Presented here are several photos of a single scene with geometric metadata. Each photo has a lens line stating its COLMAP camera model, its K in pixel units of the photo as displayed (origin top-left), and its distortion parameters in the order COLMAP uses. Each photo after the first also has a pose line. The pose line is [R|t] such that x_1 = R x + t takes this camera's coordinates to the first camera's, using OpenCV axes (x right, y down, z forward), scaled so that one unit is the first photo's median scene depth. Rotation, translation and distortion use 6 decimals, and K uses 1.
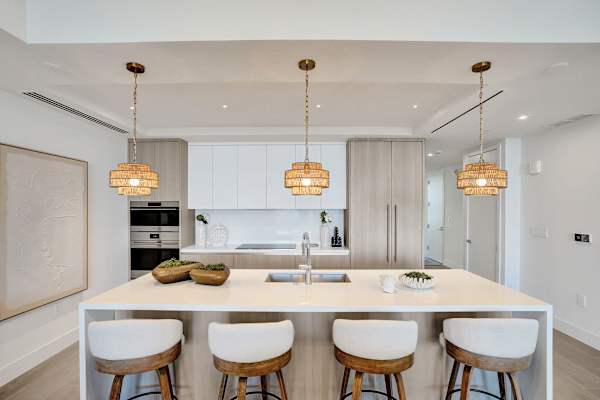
lens RADIAL K [[292.0, 0, 295.8], [0, 292.0, 205.1], [0, 0, 1]] dist [-0.025929, 0.006888]
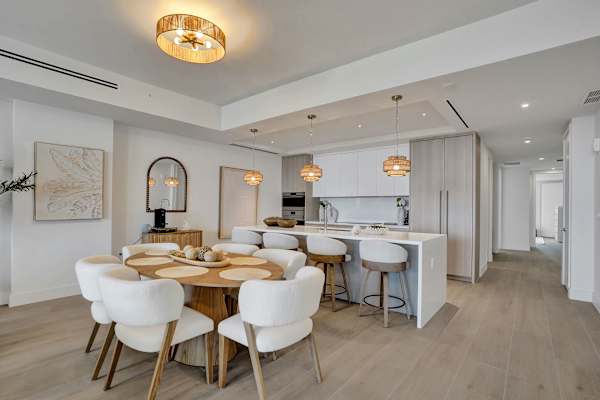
lens RADIAL K [[292.0, 0, 300.4], [0, 292.0, 203.5], [0, 0, 1]] dist [-0.025929, 0.006888]
pose [[0.777512, 0.001203, -0.628867, 0.618915], [-0.011550, 0.999857, -0.012367, 0.072912], [0.628762, 0.016879, 0.777415, -0.299132]]
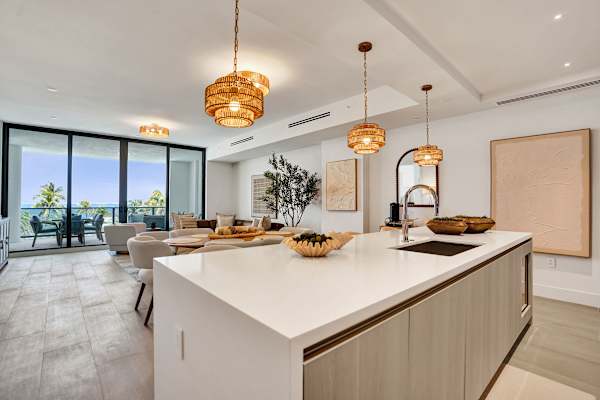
lens RADIAL K [[292.0, 0, 305.0], [0, 292.0, 198.8], [0, 0, 1]] dist [-0.025929, 0.006888]
pose [[-0.740651, -0.011150, -0.671797, 0.518958], [-0.005468, 0.999929, -0.010568, 0.081909], [0.671867, -0.004154, -0.740660, 0.857877]]
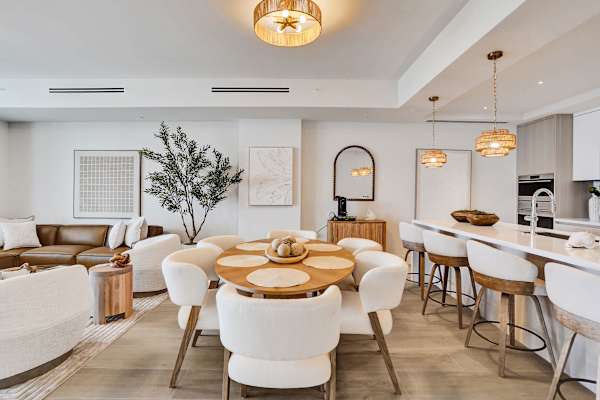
lens RADIAL K [[292.0, 0, 297.1], [0, 292.0, 194.8], [0, 0, 1]] dist [-0.025929, 0.006888]
pose [[0.009823, 0.007470, -0.999924, 0.645979], [-0.011139, 0.999911, 0.007360, 0.068892], [0.999890, 0.011066, 0.009905, 0.048695]]
